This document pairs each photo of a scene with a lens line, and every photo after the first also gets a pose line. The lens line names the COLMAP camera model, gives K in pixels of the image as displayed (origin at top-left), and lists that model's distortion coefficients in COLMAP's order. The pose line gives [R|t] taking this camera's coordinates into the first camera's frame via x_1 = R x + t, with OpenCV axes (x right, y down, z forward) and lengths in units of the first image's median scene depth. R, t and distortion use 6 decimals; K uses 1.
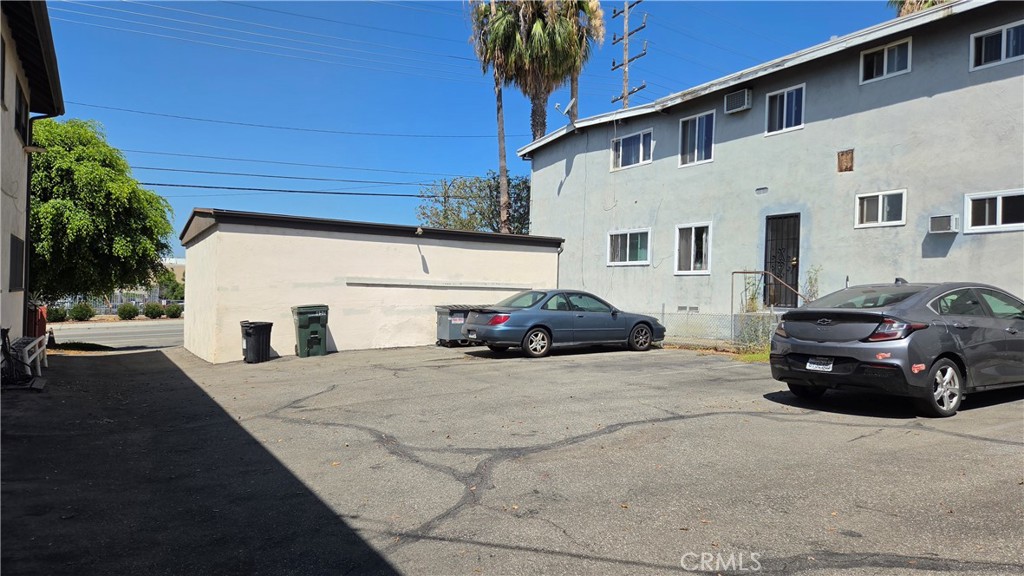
lens RADIAL K [[704.6, 0, 512.8], [0, 704.6, 287.8], [0, 0, 1]] dist [0.053015, -0.033912]
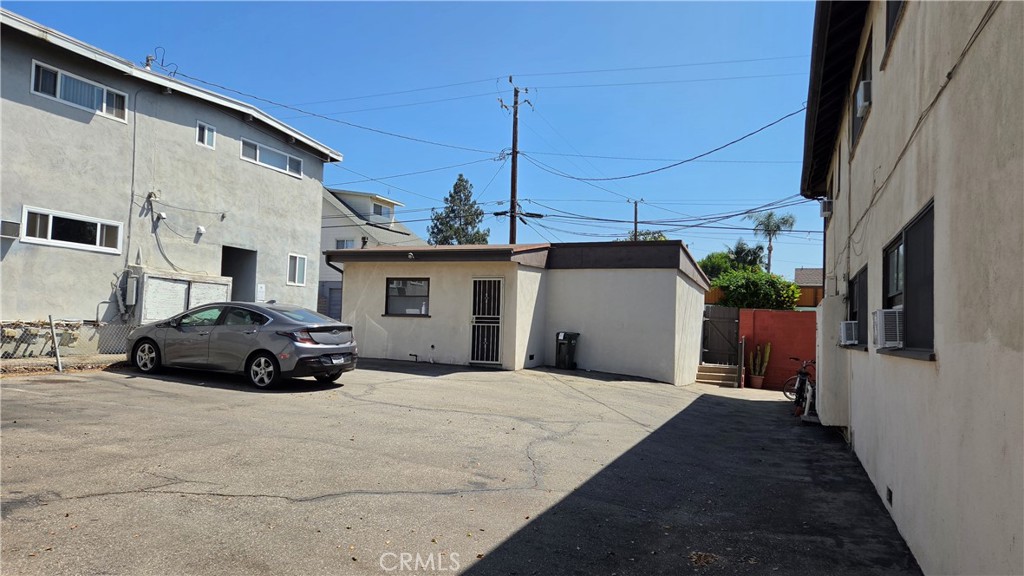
lens RADIAL K [[704.6, 0, 505.5], [0, 704.6, 294.0], [0, 0, 1]] dist [0.053015, -0.033912]
pose [[-0.605514, -0.004233, 0.795823, -0.662360], [-0.052743, 0.998001, -0.034821, 0.000569], [-0.794085, -0.063059, -0.604527, 1.084758]]
